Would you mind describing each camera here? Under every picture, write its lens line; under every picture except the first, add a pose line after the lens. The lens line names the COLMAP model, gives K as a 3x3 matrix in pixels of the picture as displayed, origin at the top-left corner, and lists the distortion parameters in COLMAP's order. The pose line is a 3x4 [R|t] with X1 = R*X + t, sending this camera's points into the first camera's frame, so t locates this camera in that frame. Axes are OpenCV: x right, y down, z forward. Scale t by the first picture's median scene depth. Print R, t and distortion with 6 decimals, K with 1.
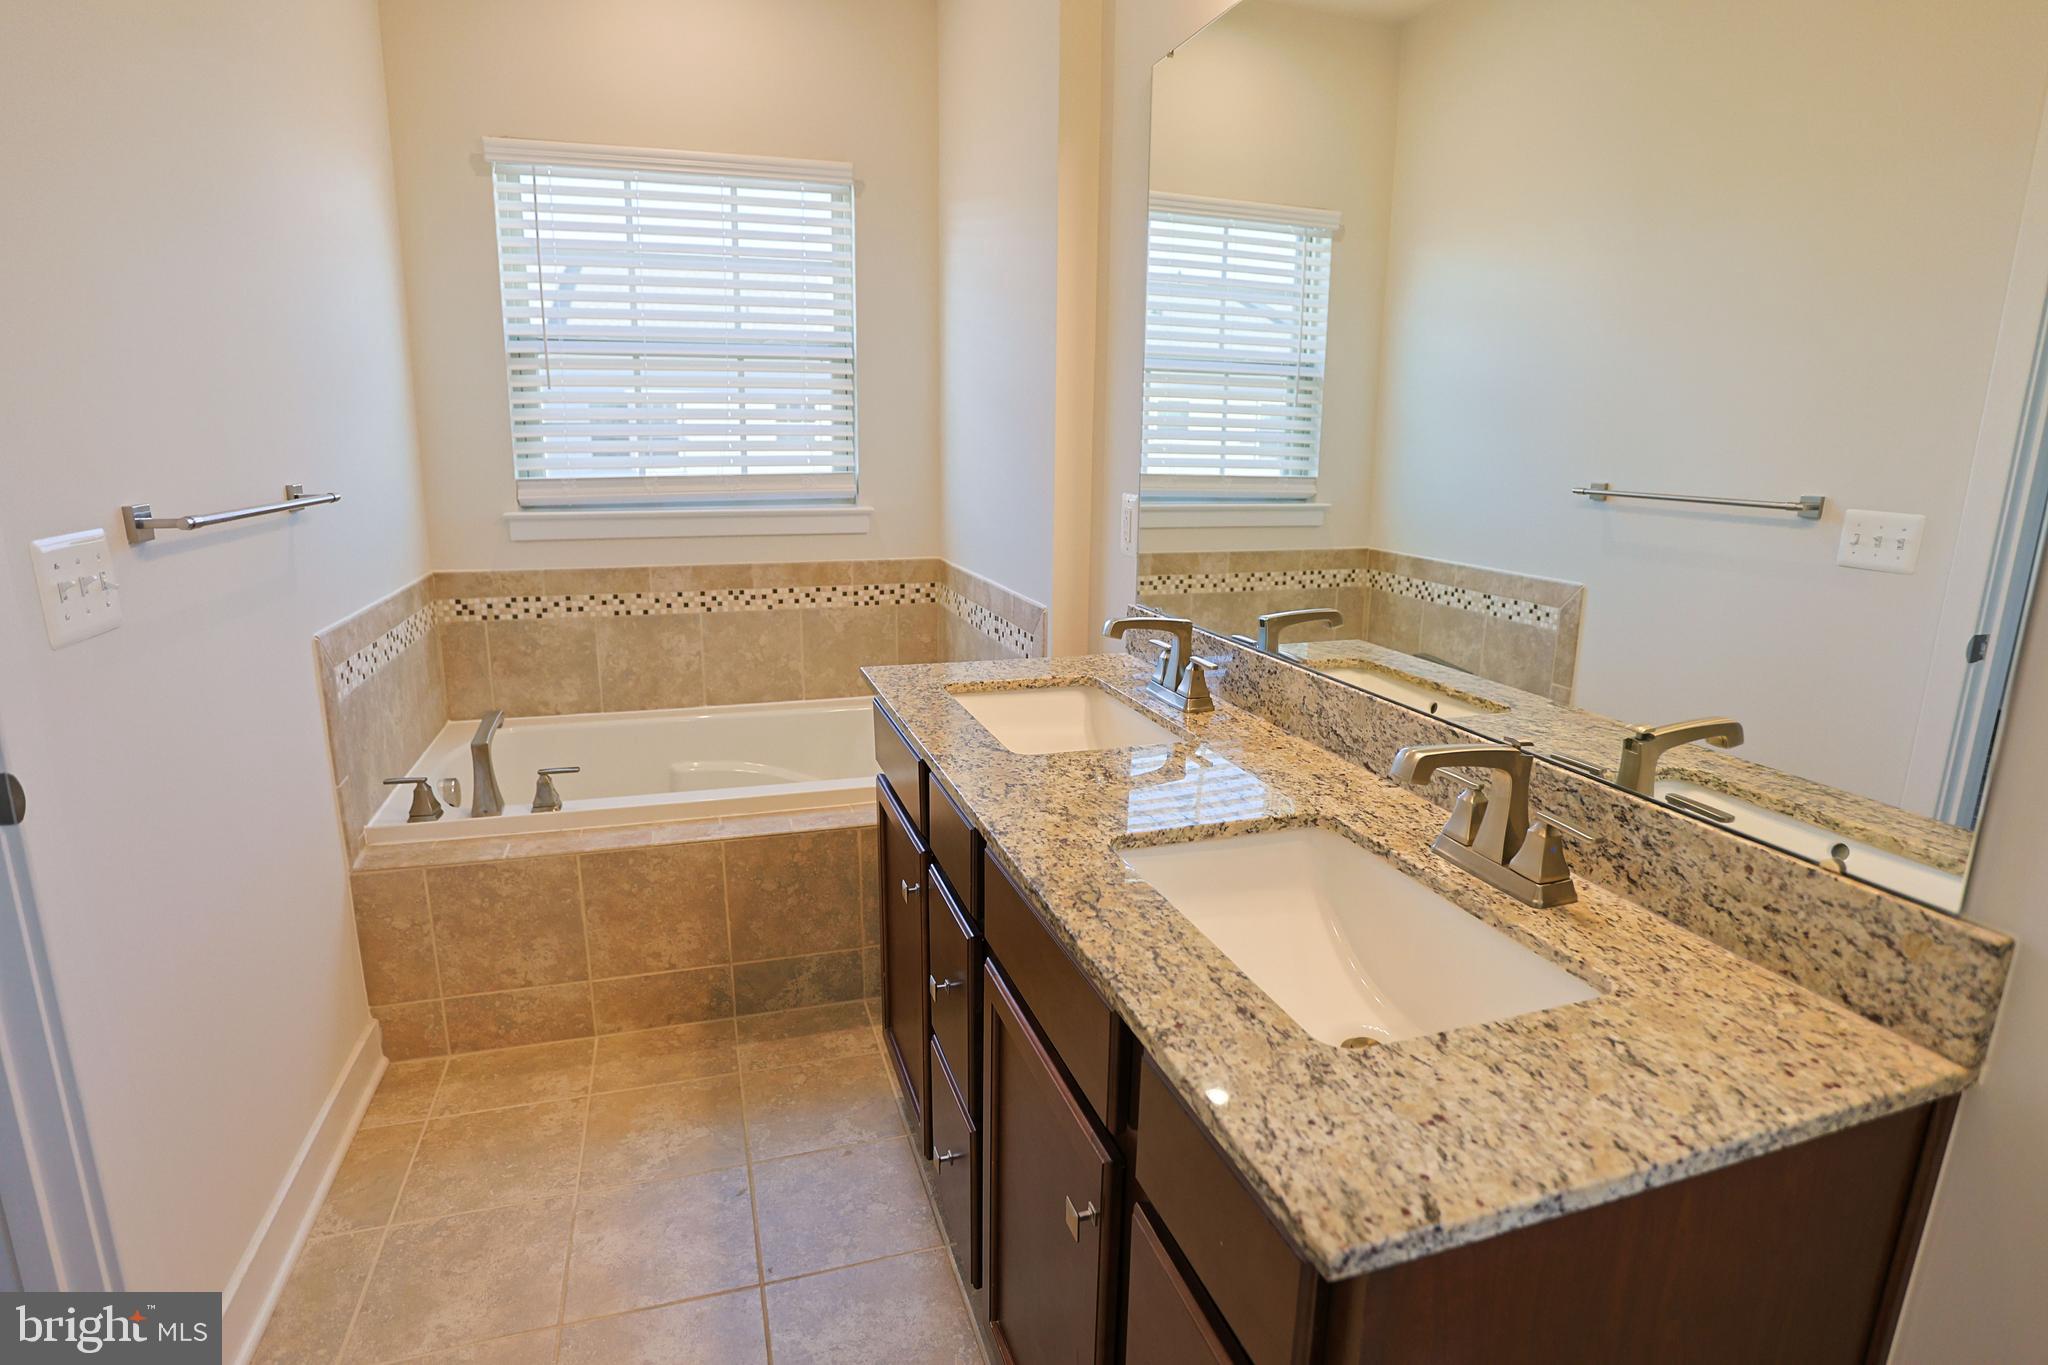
lens RADIAL K [[1053.0, 0, 1002.6], [0, 1053.0, 680.5], [0, 0, 1]] dist [-0.067430, 0.023953]
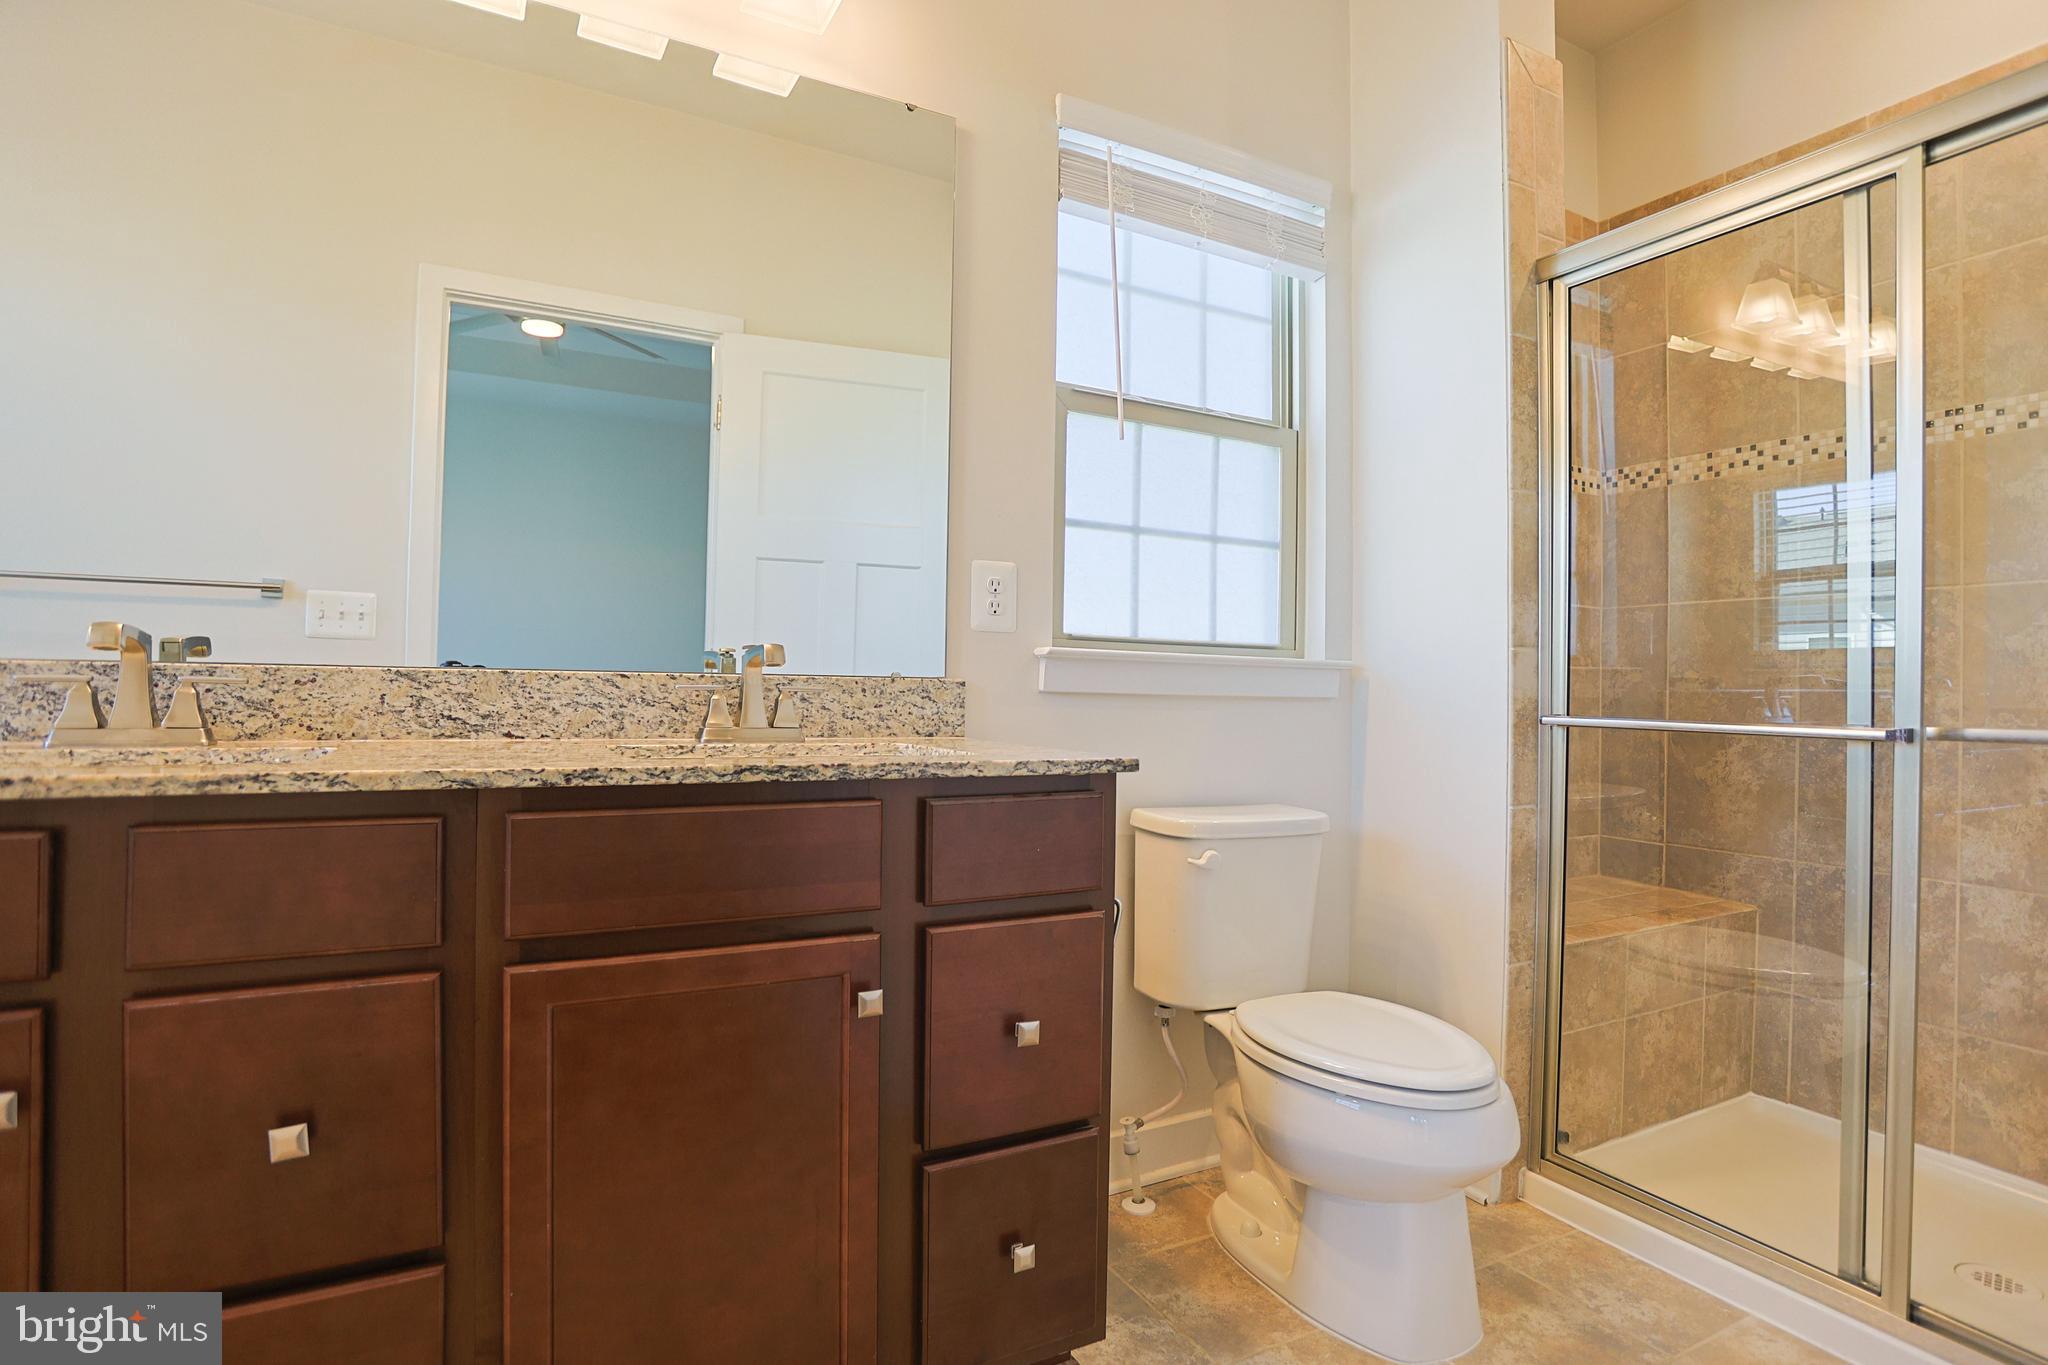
lens RADIAL K [[1053.0, 0, 1035.6], [0, 1053.0, 686.2], [0, 0, 1]] dist [-0.067430, 0.023953]
pose [[-0.197350, -0.008277, 0.980298, -0.489683], [0.204762, 0.977561, 0.049476, 0.054853], [-0.958710, 0.210492, -0.191227, 0.404725]]
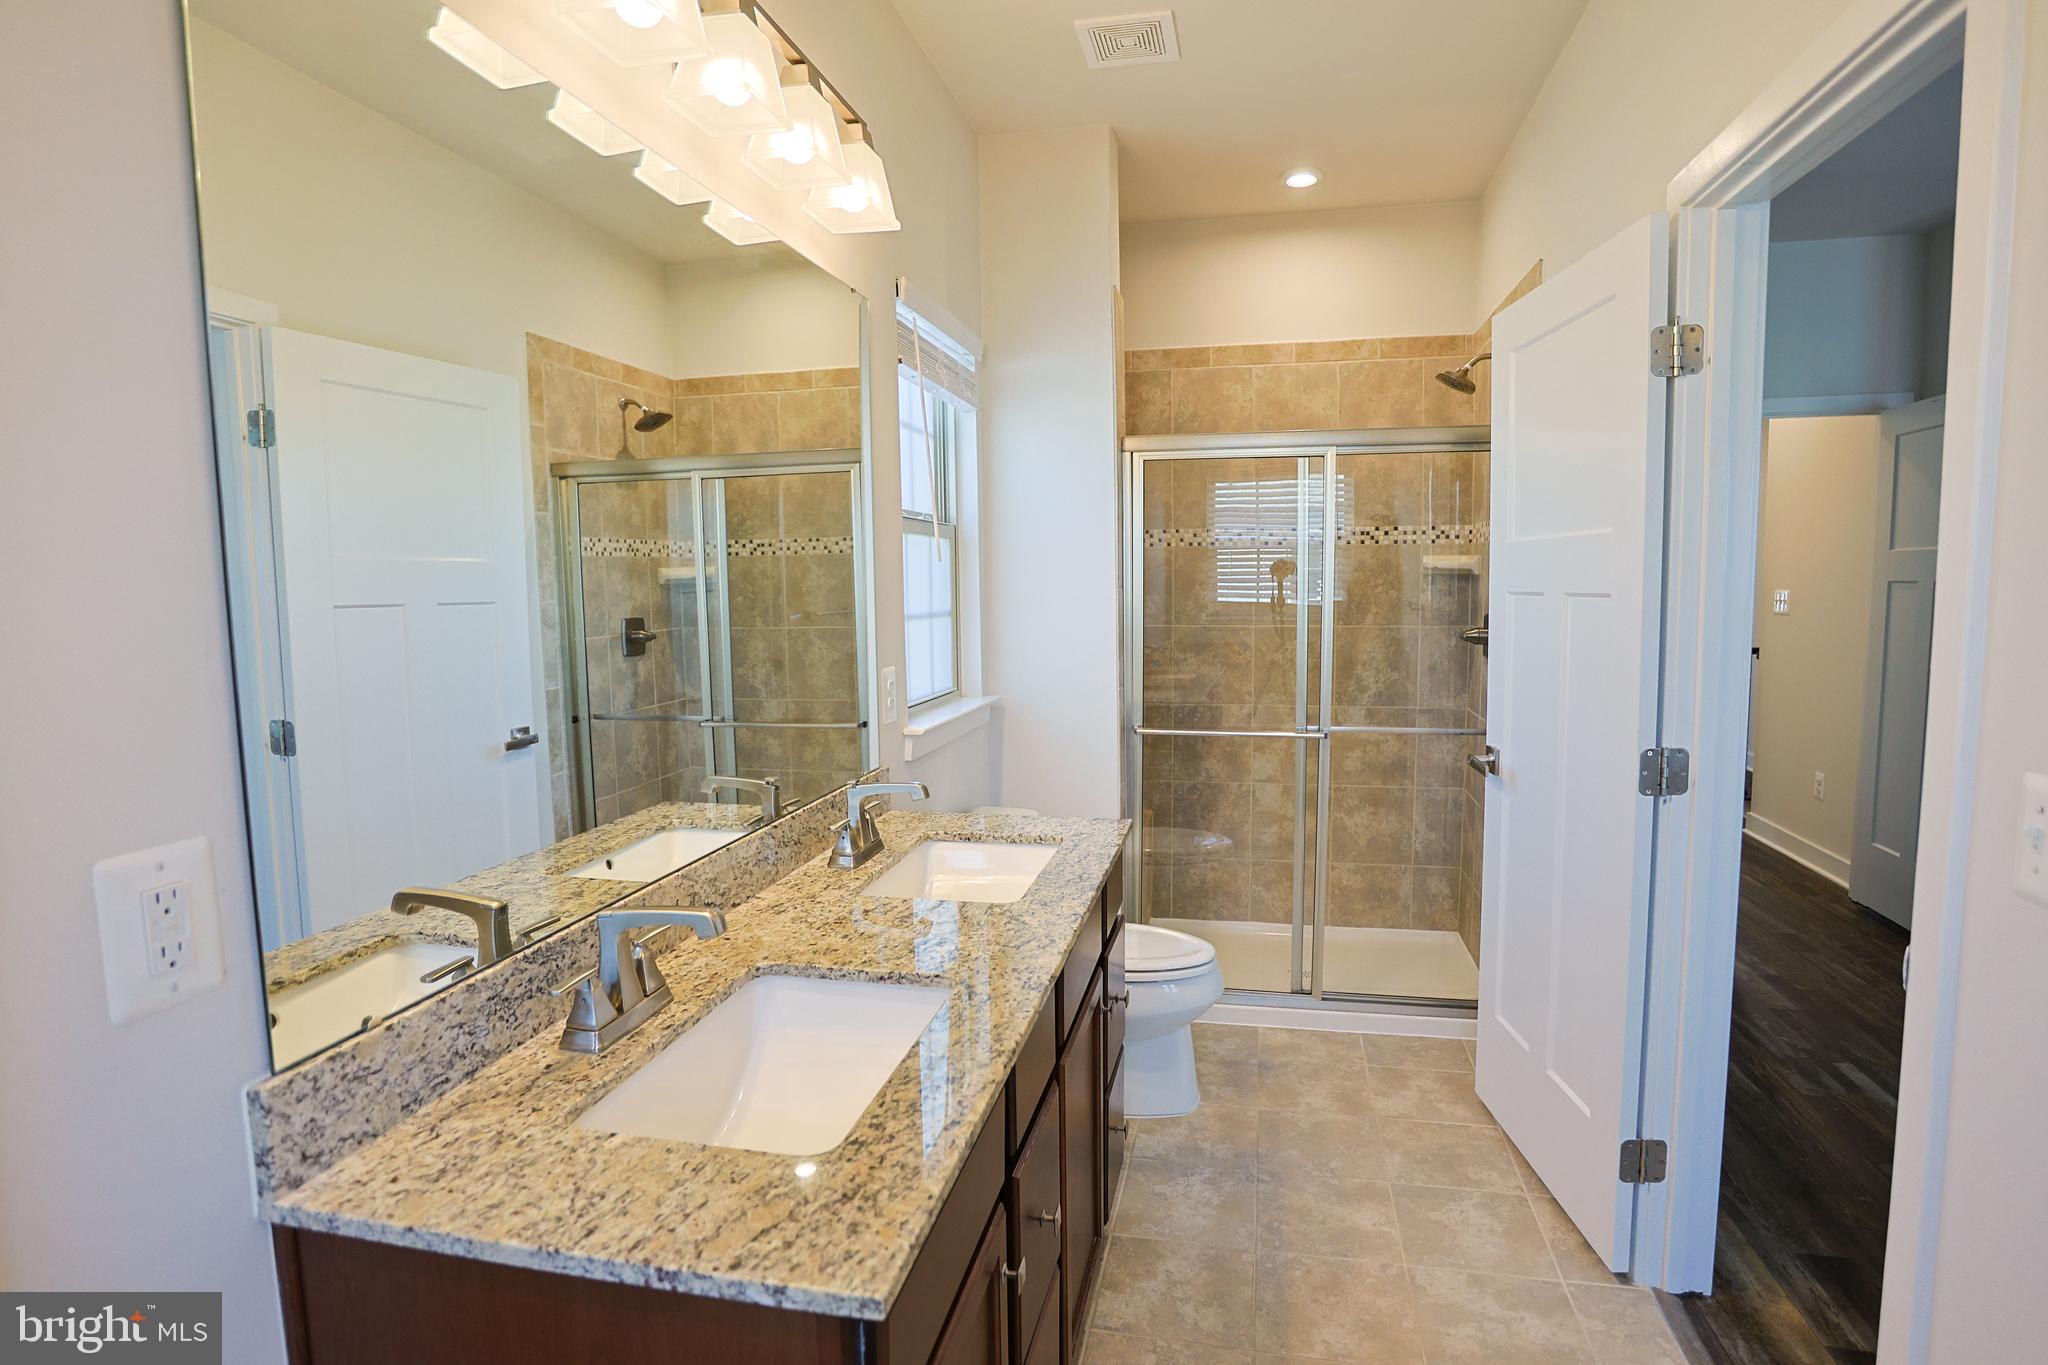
lens RADIAL K [[1053.0, 0, 1030.6], [0, 1053.0, 703.5], [0, 0, 1]] dist [-0.067430, 0.023953]
pose [[-0.872282, -0.057147, 0.485652, -0.303739], [0.114539, 0.941642, 0.316529, -0.282219], [-0.475399, 0.331728, -0.814833, 1.041778]]
